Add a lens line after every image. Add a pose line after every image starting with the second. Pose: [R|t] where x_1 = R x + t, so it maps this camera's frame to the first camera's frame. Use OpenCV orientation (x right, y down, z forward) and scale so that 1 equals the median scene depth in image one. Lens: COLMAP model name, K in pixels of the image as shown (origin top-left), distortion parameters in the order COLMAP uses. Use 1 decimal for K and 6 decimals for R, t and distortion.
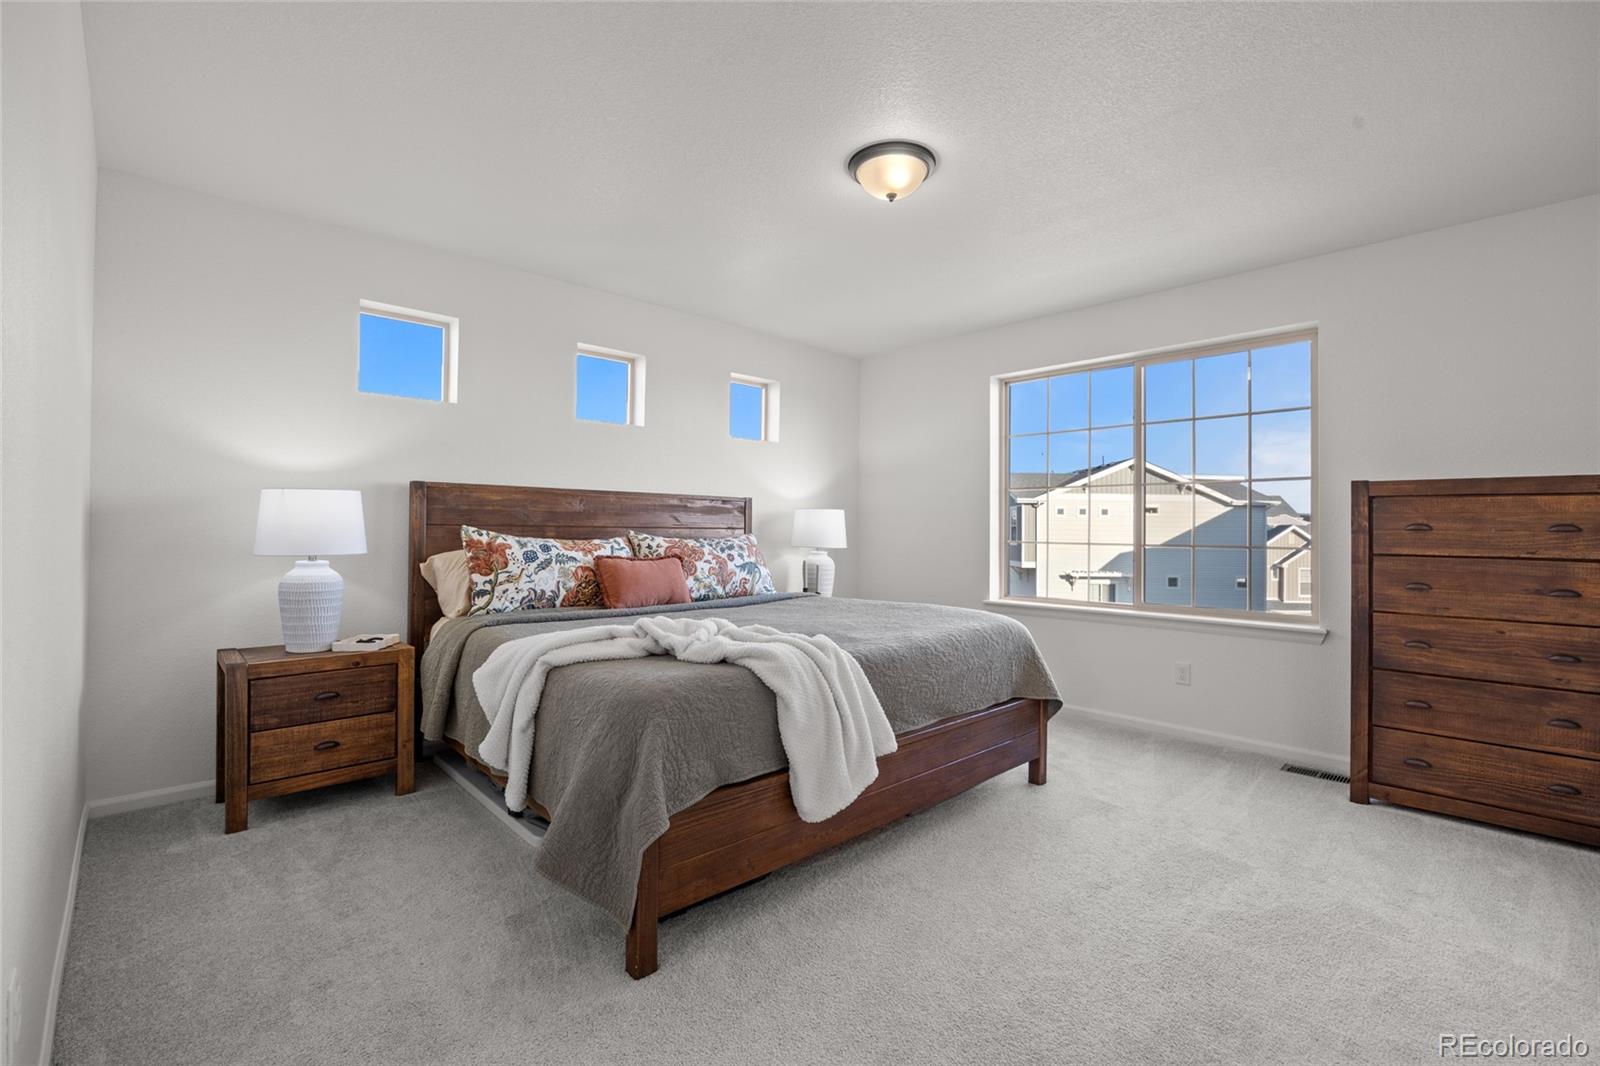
lens RADIAL K [[711.3, 0, 798.2], [0, 711.3, 528.4], [0, 0, 1]] dist [-0.020479, -0.001088]
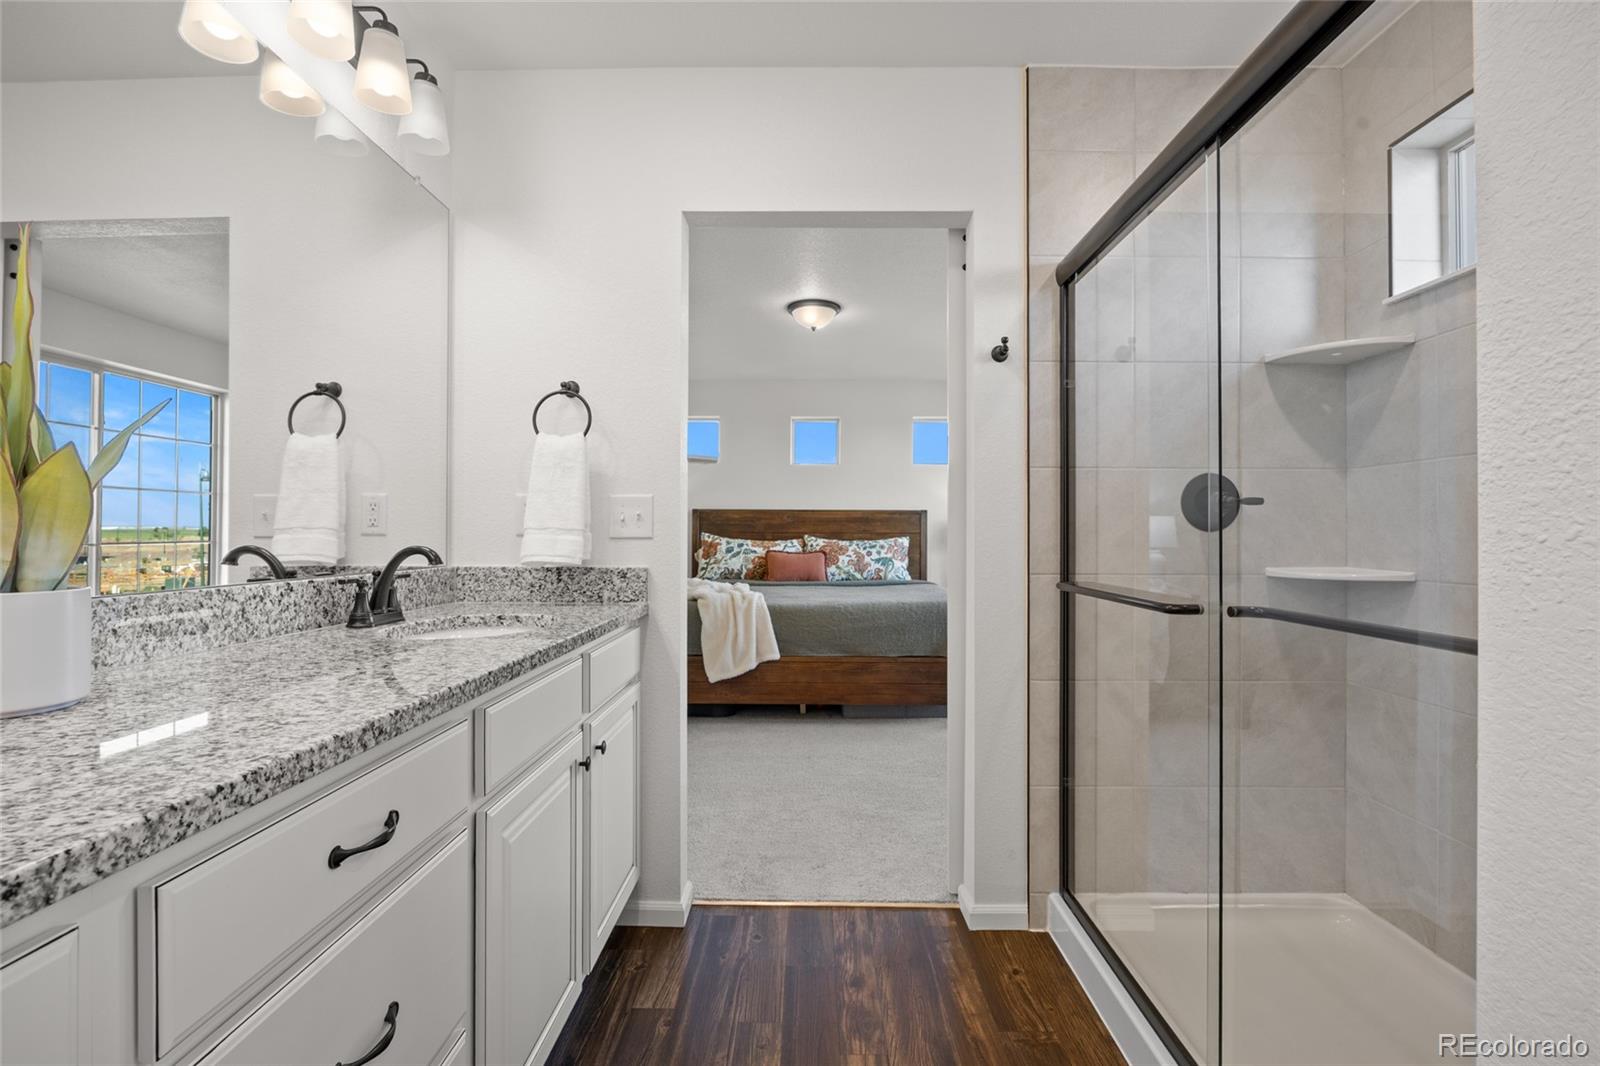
lens RADIAL K [[711.3, 0, 800.1], [0, 711.3, 531.0], [0, 0, 1]] dist [-0.020479, -0.001088]
pose [[0.725012, -0.005184, -0.688717, 0.880518], [0.004147, 0.999986, -0.003161, -0.001235], [0.688724, -0.000565, 0.725023, -0.159221]]
